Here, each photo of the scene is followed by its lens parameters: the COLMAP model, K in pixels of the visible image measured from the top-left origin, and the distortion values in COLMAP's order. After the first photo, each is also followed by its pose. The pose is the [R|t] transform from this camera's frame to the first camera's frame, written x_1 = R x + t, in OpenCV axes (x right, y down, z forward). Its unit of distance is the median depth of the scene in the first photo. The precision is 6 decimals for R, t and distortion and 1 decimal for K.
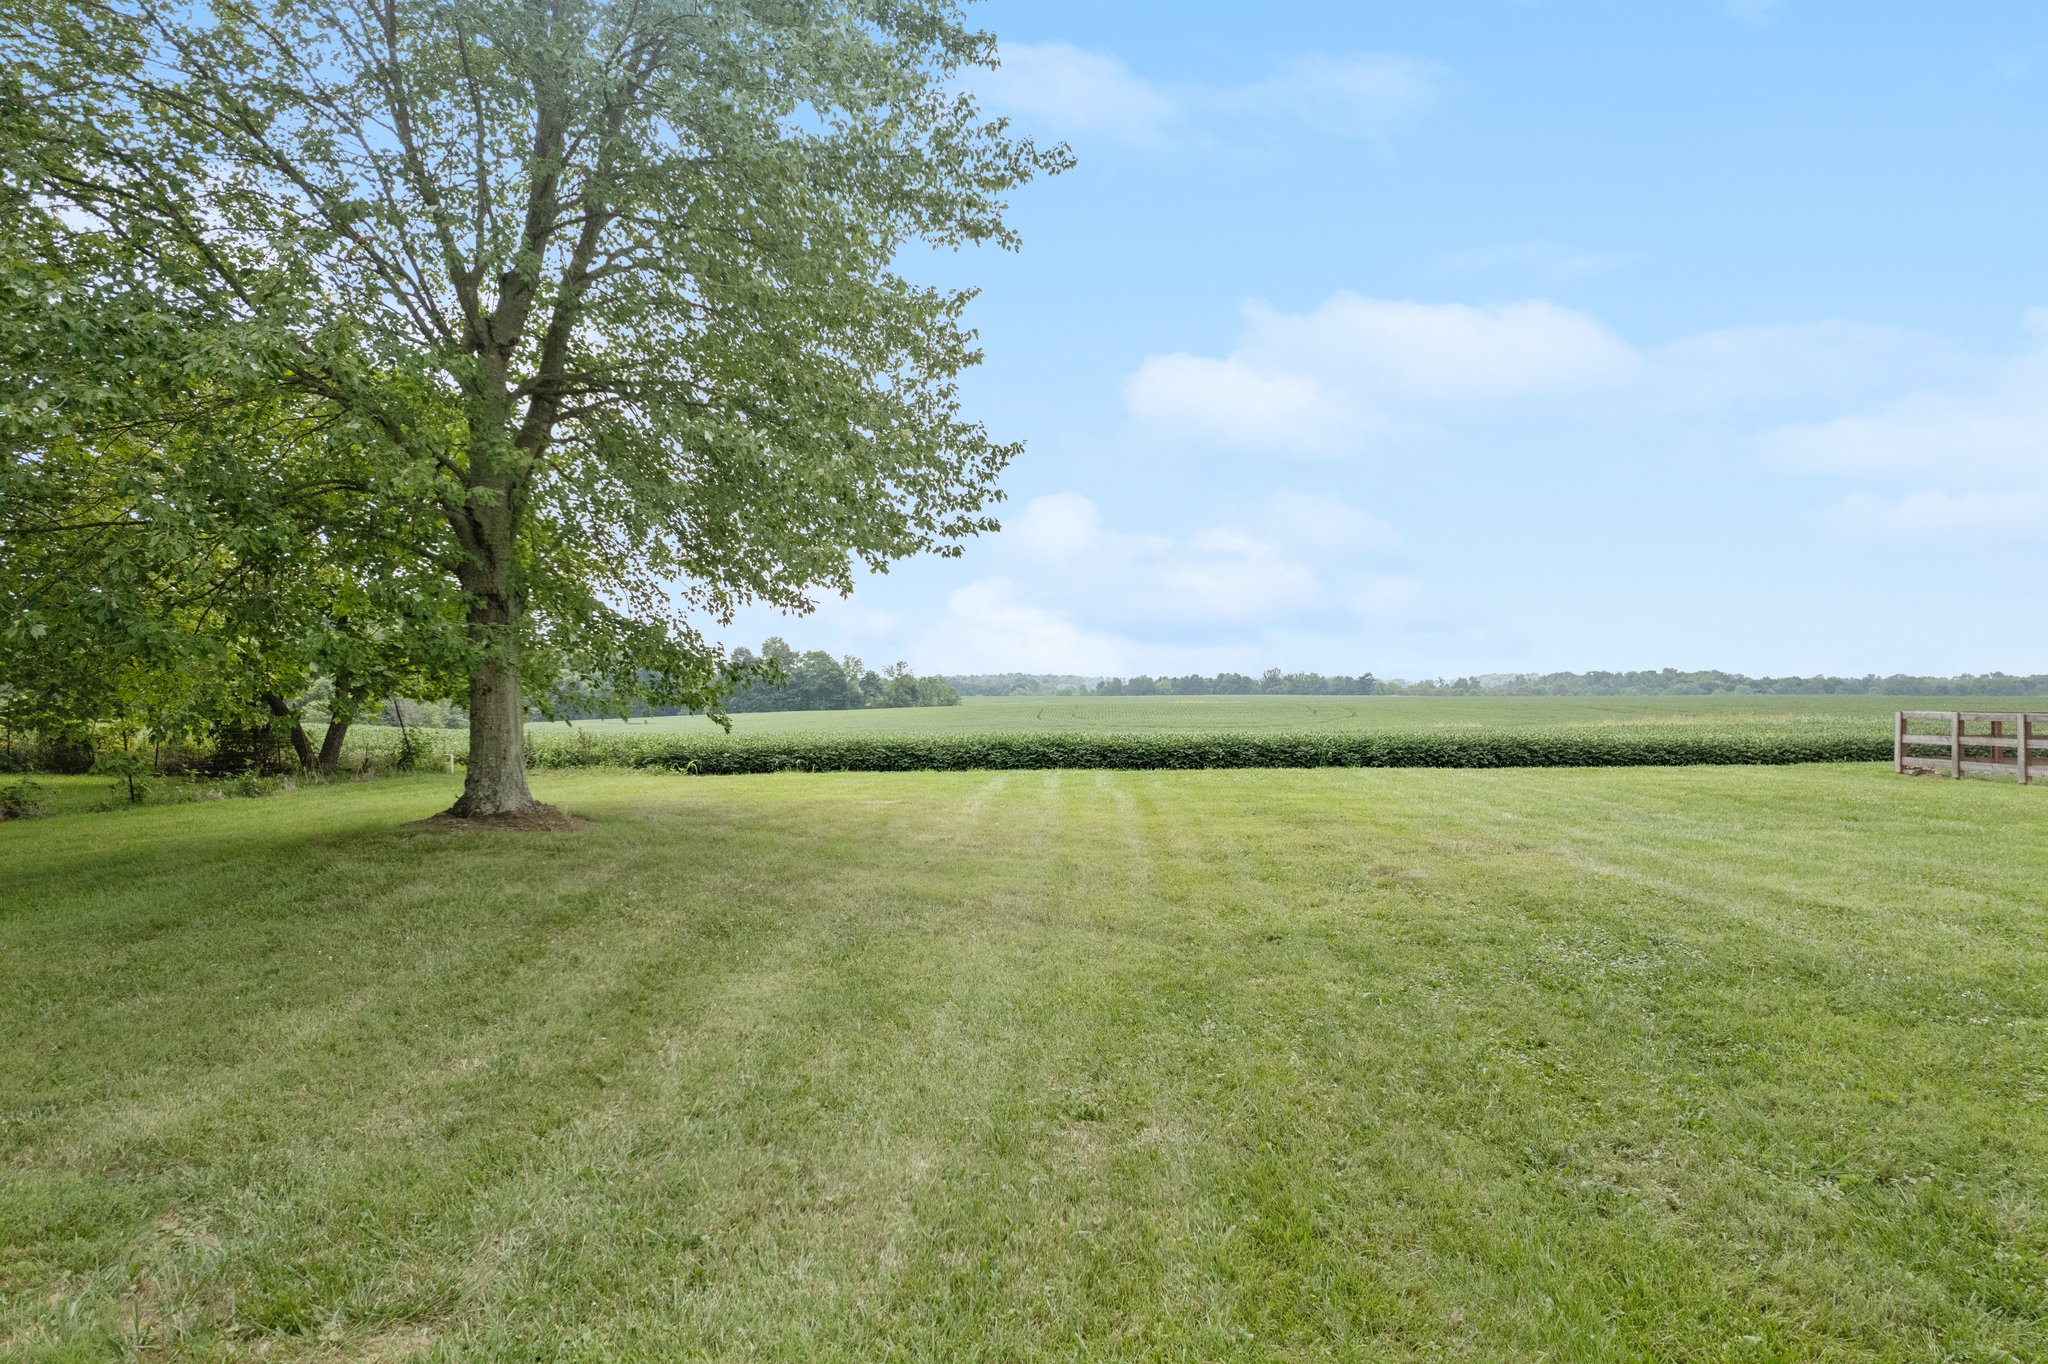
lens RADIAL K [[1312.9, 0, 1032.8], [0, 1312.9, 691.4], [0, 0, 1]] dist [-0.054671, 0.024057]
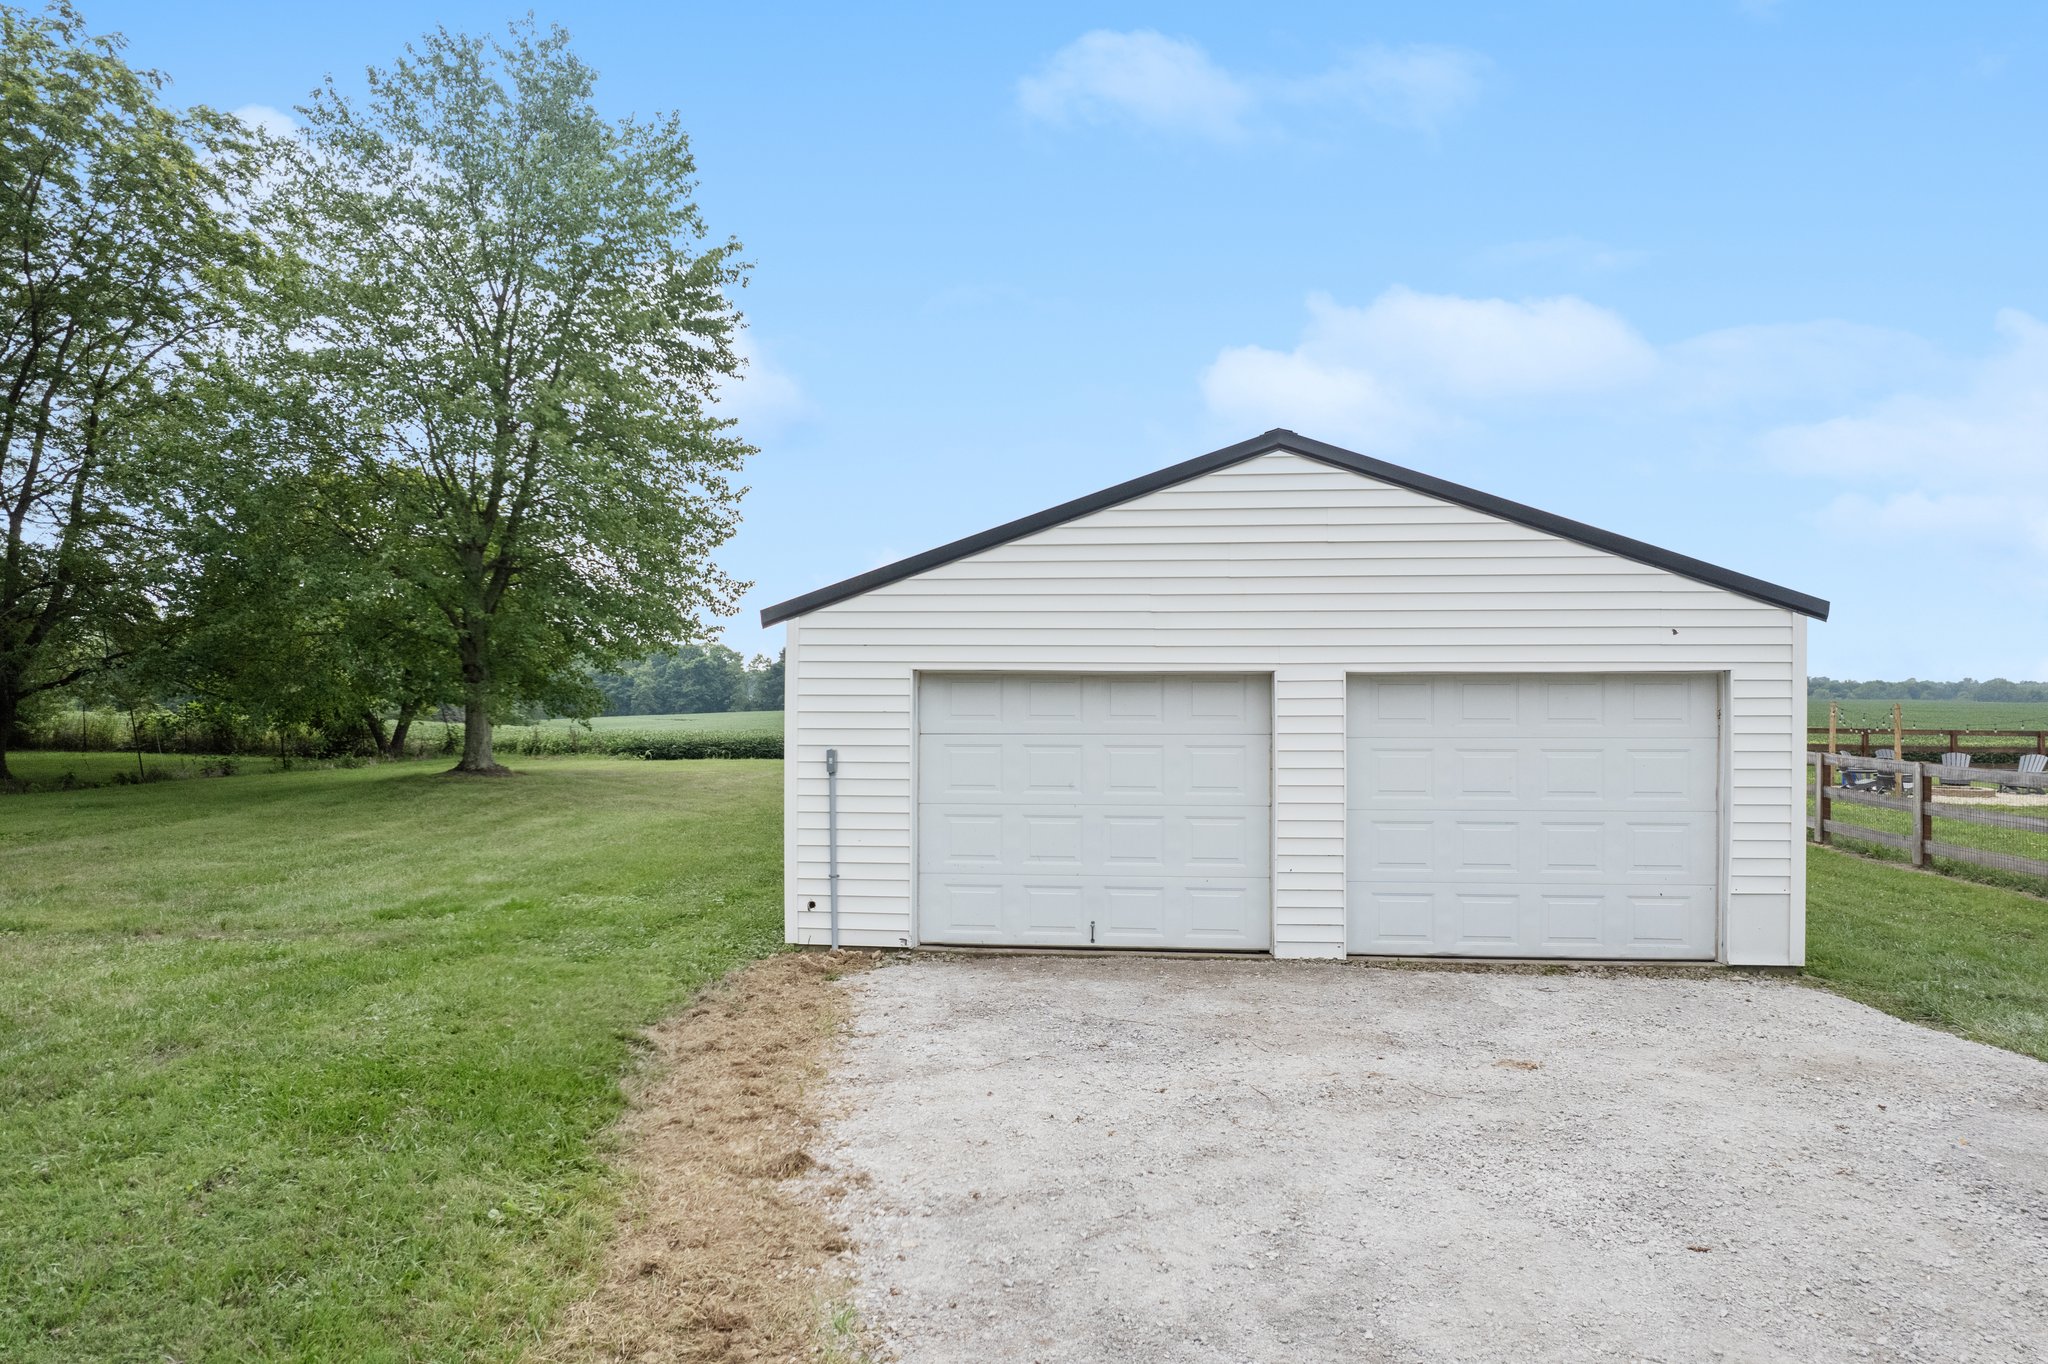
lens RADIAL K [[1312.9, 0, 1015.8], [0, 1312.9, 686.1], [0, 0, 1]] dist [-0.054671, 0.024057]
pose [[0.998622, 0.005864, -0.052147, 0.245076], [-0.005967, 0.999981, -0.001819, -0.018401], [0.052136, 0.002127, 0.998638, -0.456281]]
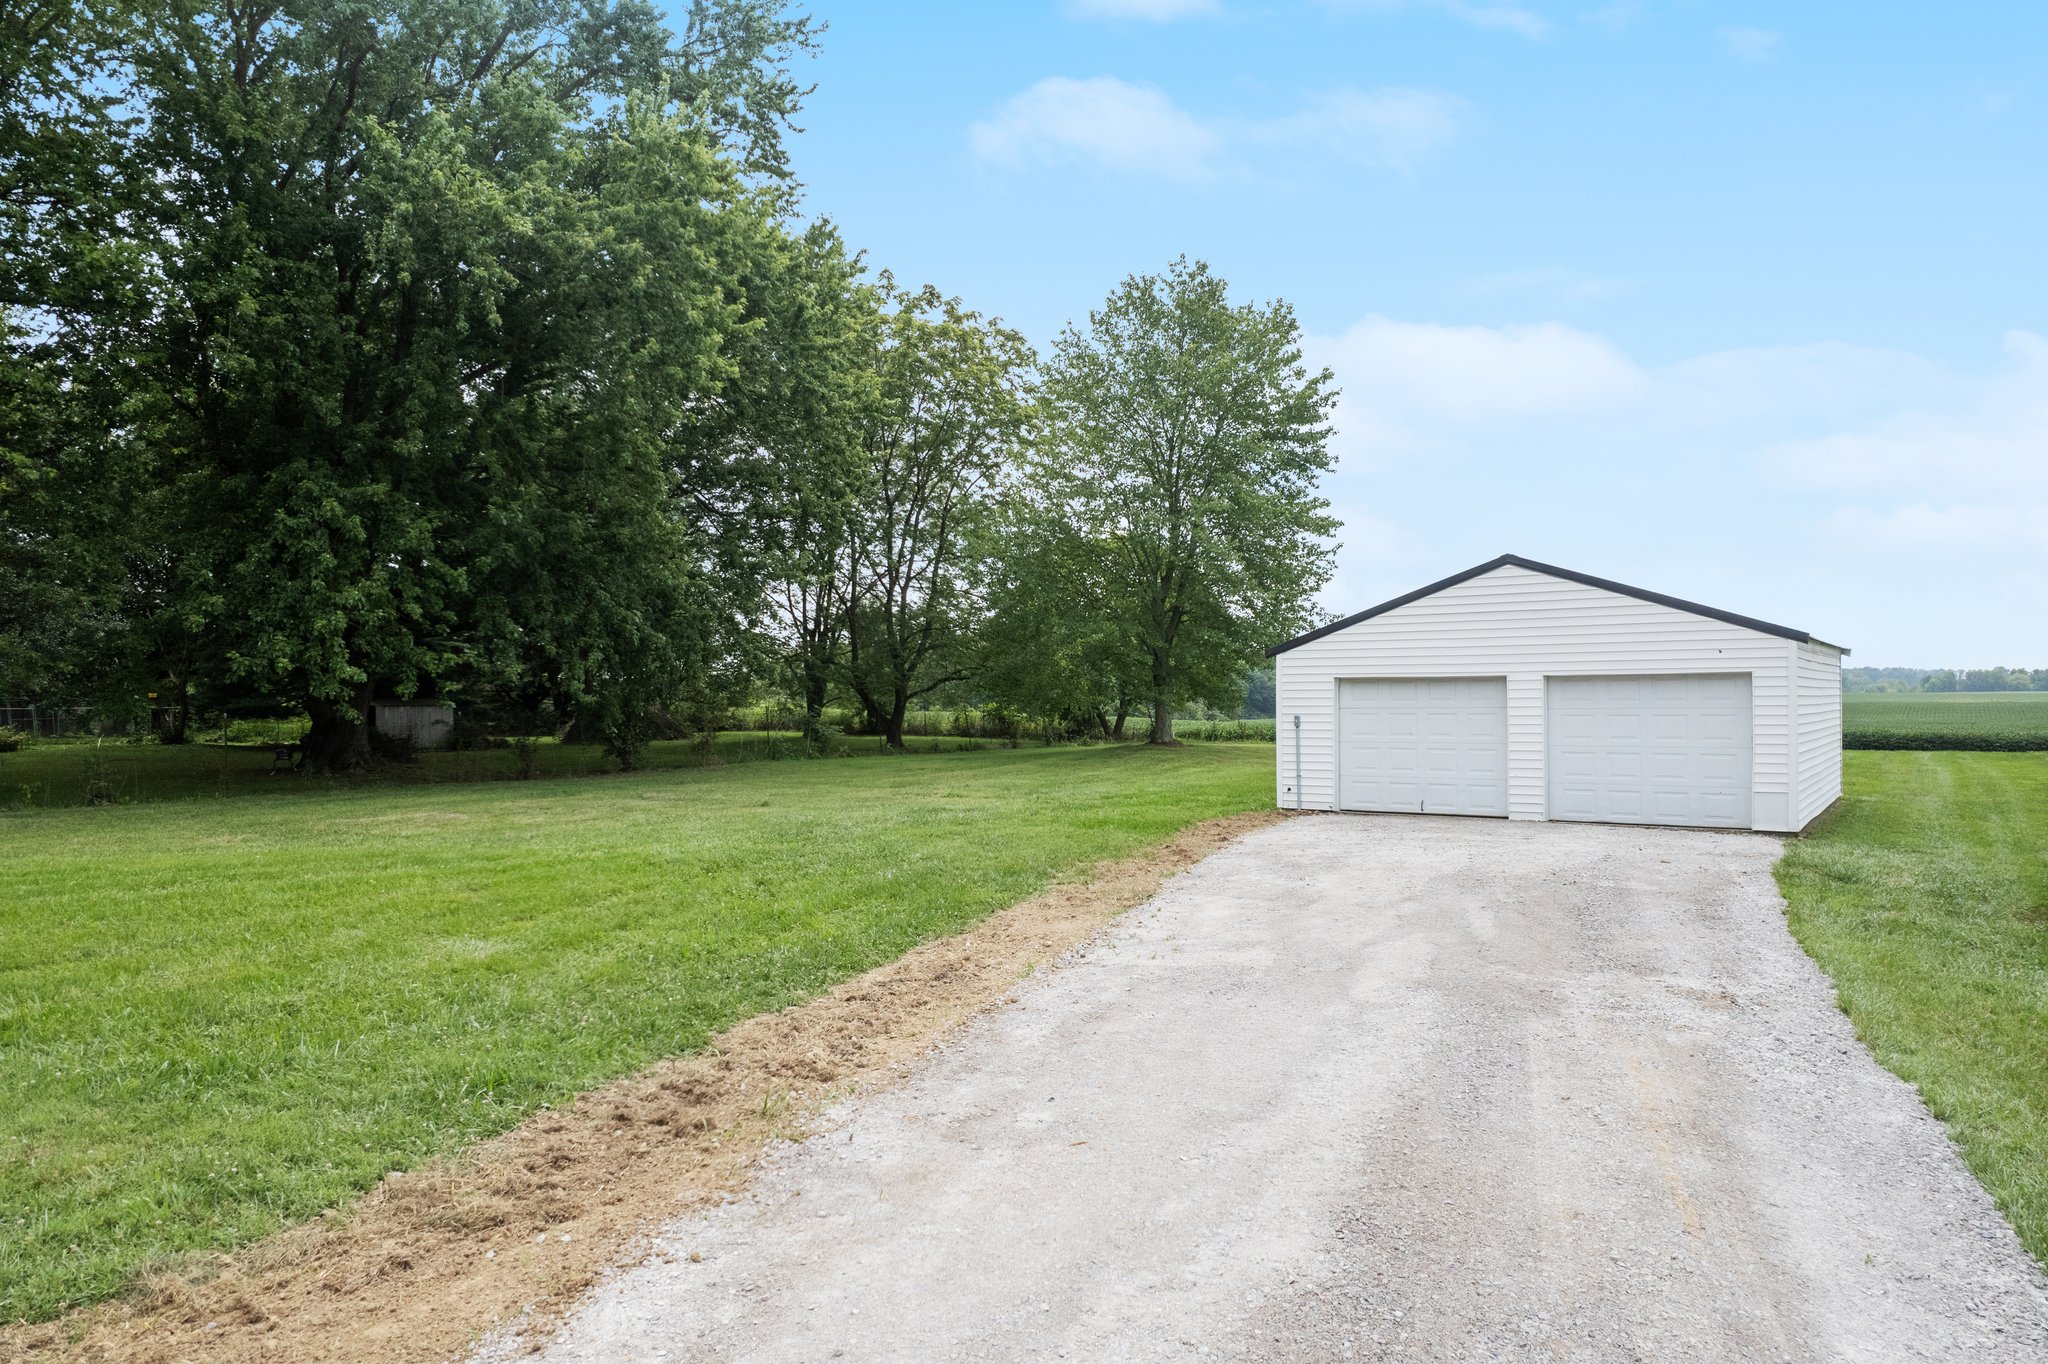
lens RADIAL K [[1312.9, 0, 1024.2], [0, 1312.9, 683.1], [0, 0, 1]] dist [-0.054671, 0.024057]
pose [[0.841346, -0.007081, -0.540450, 0.455168], [0.004296, 0.999970, -0.006414, -0.016080], [0.540479, 0.003075, 0.841352, -0.827252]]
